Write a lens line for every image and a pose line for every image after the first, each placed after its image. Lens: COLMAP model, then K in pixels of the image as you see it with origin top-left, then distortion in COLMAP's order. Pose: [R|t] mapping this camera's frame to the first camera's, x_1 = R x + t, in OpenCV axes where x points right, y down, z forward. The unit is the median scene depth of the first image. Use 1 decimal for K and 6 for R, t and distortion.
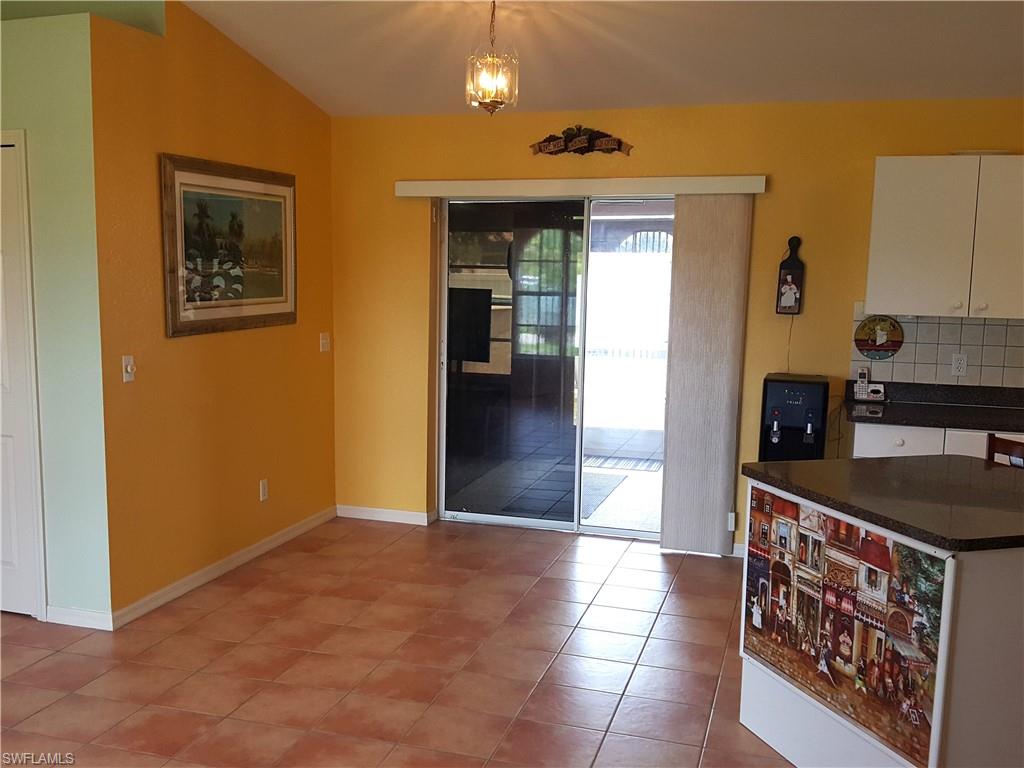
lens RADIAL K [[1022.3, 0, 508.3], [0, 1022.3, 404.5], [0, 0, 1]] dist [0.215438, -0.558464]
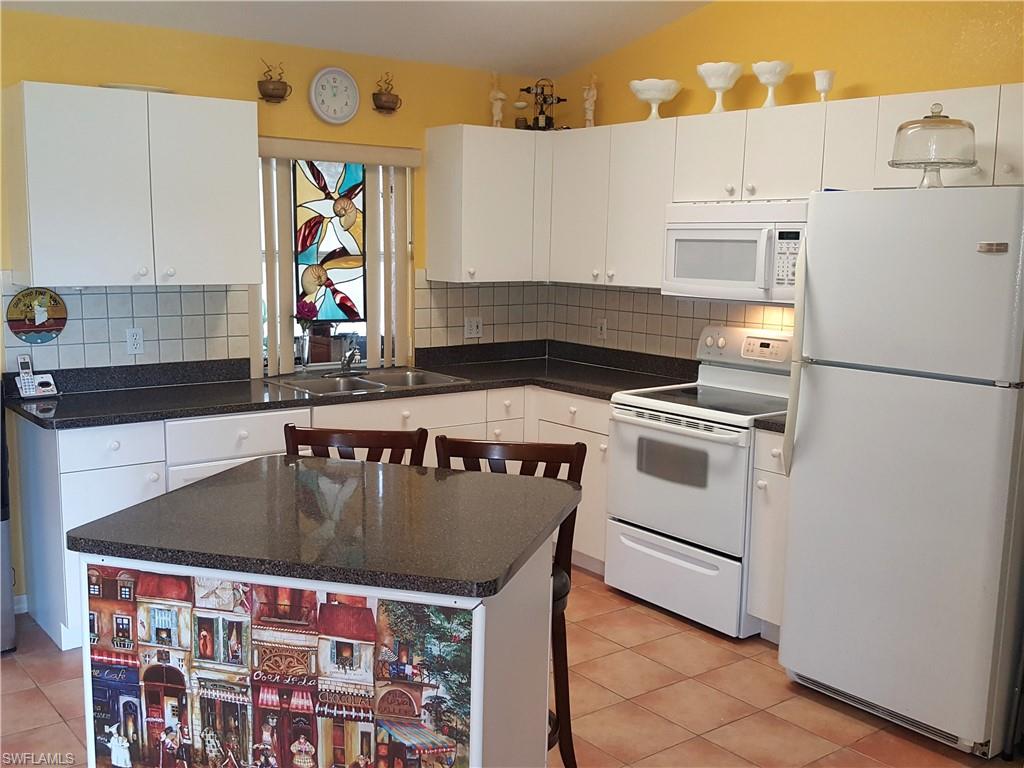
lens RADIAL K [[1022.3, 0, 508.3], [0, 1022.3, 404.5], [0, 0, 1]] dist [0.215438, -0.558464]
pose [[0.591178, -0.139284, 0.794423, -0.125977], [0.108215, 0.989768, 0.093004, -0.057964], [-0.799249, 0.030986, 0.600201, 0.431810]]
